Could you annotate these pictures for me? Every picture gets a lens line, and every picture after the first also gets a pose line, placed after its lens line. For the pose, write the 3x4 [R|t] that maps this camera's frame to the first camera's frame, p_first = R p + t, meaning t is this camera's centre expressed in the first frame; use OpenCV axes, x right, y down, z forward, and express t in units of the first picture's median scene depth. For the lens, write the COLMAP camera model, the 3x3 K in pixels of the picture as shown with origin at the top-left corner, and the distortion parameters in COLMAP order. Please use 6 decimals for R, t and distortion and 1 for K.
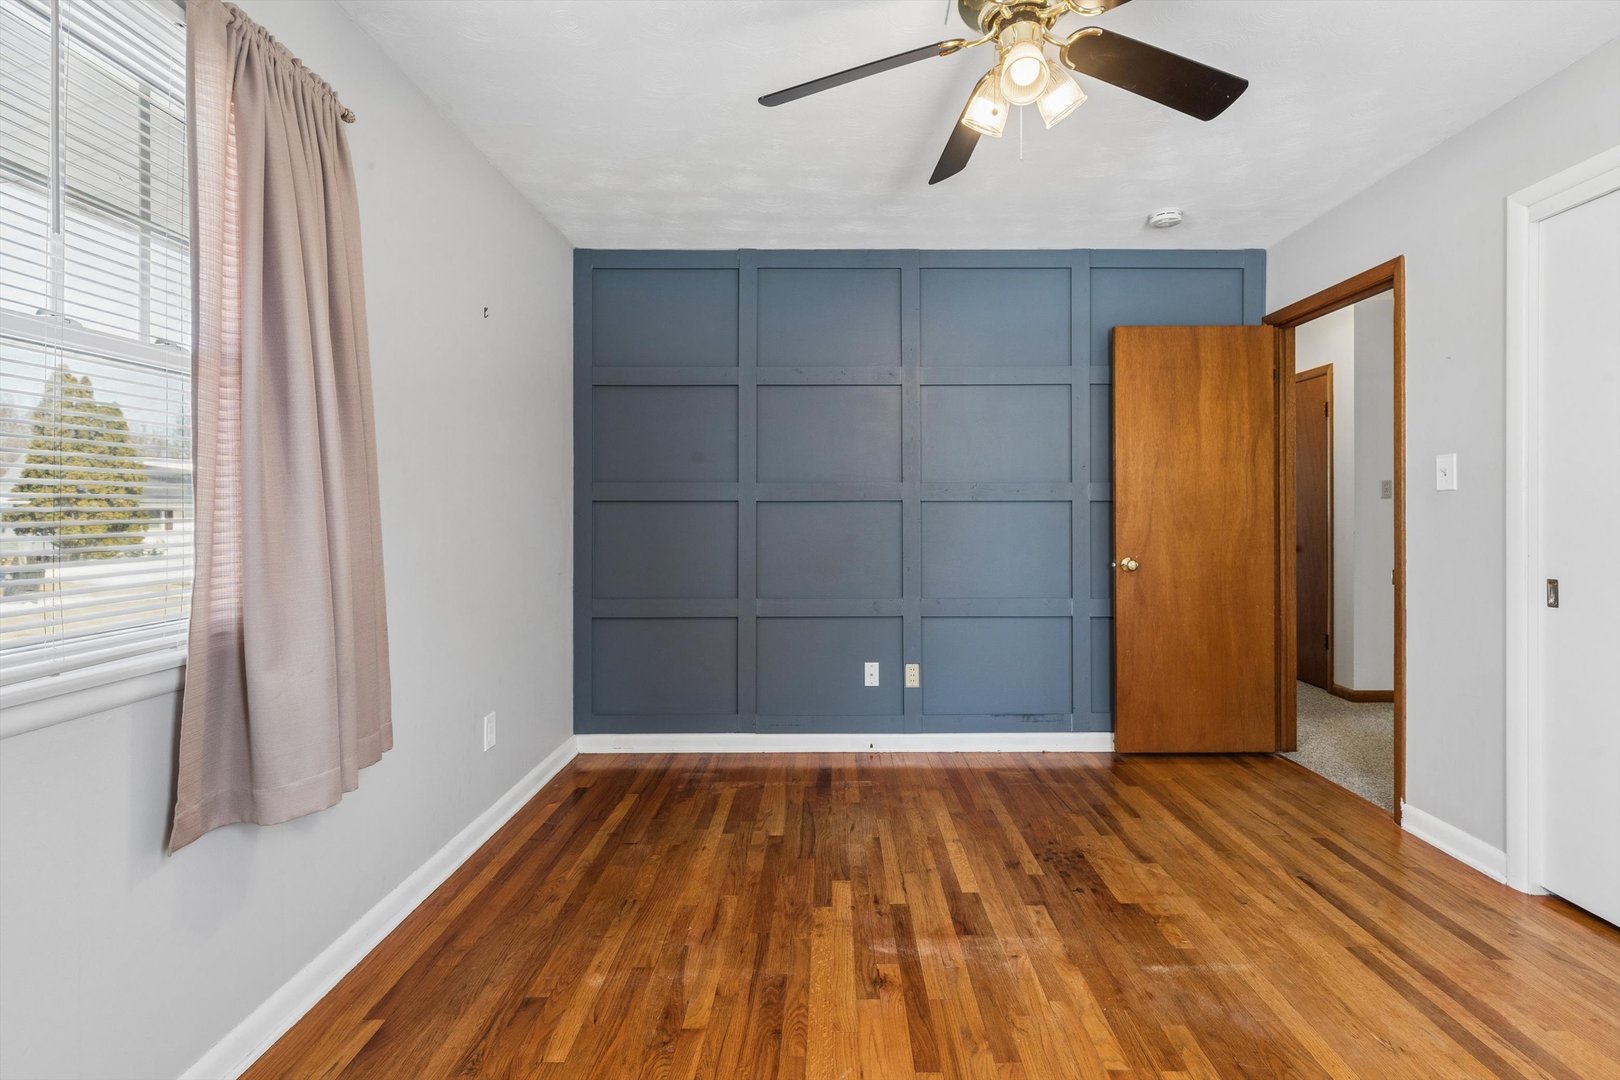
lens RADIAL K [[741.6, 0, 818.6], [0, 741.6, 515.0], [0, 0, 1]] dist [0.000080, -0.000008]
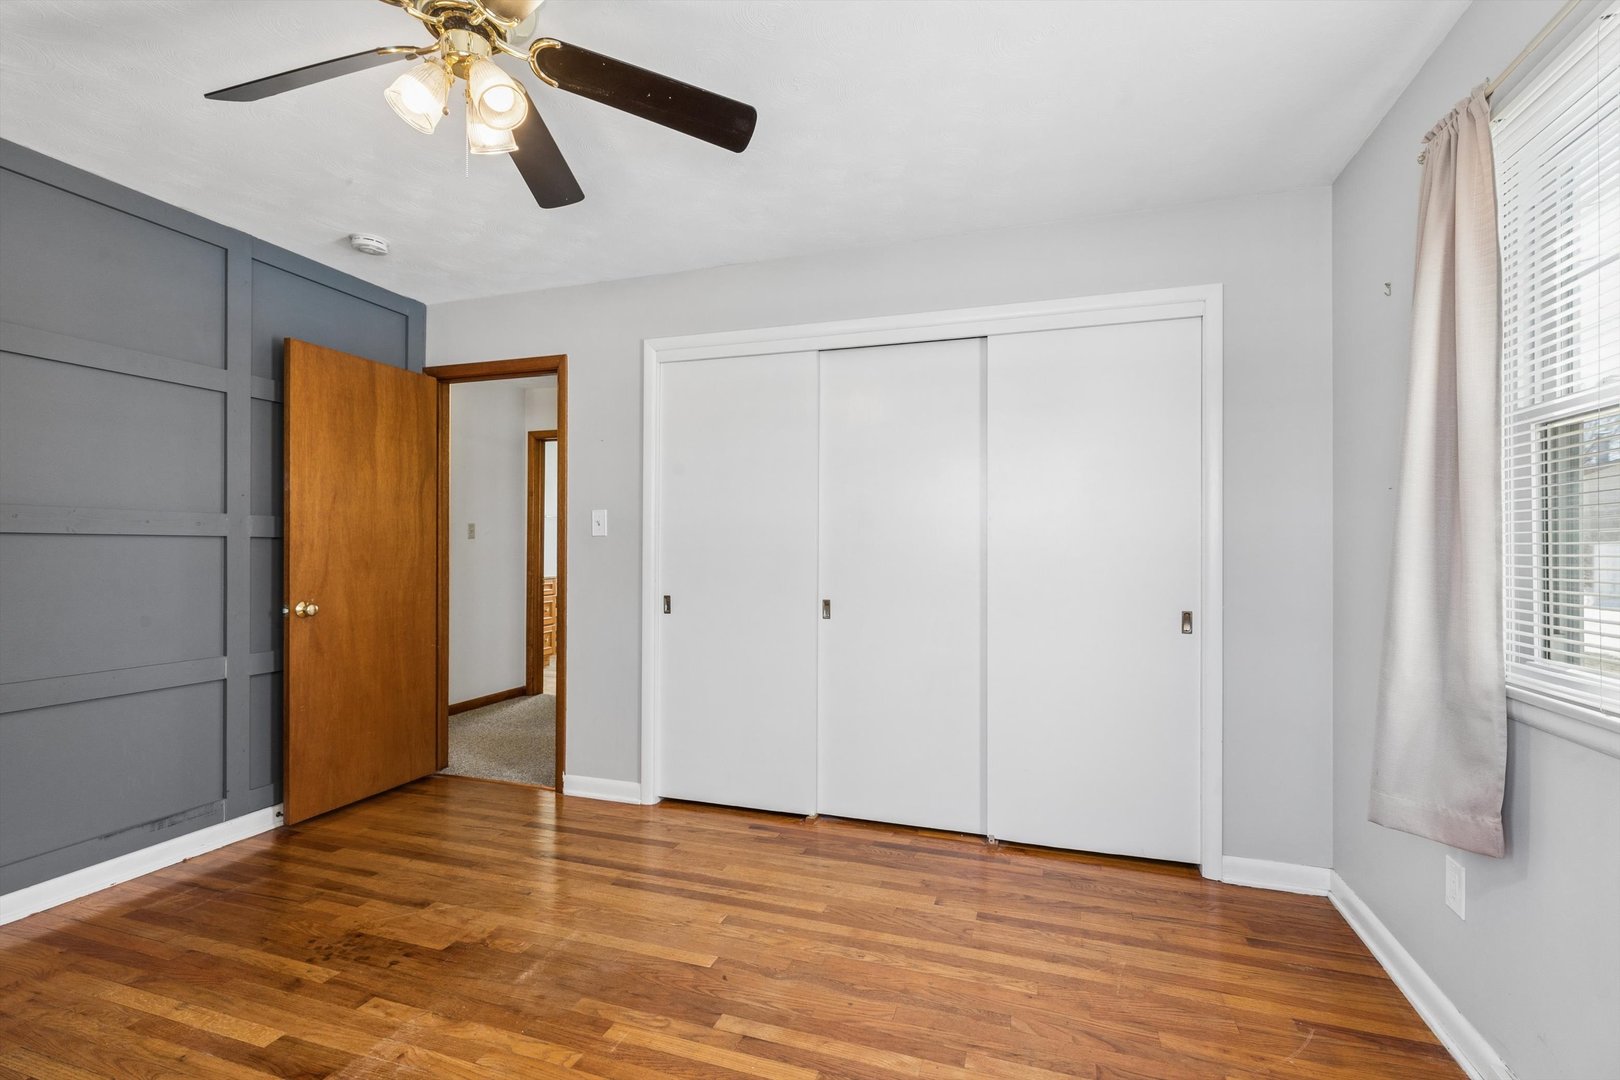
lens RADIAL K [[732.5, 0, 812.0], [0, 732.5, 549.7], [0, 0, 1]] dist [0.000338, 0.000372]
pose [[0.307217, 0.002123, 0.951637, -0.291146], [-0.000973, 0.999998, -0.001917, -0.004978], [-0.951639, -0.000337, 0.307218, 0.185165]]
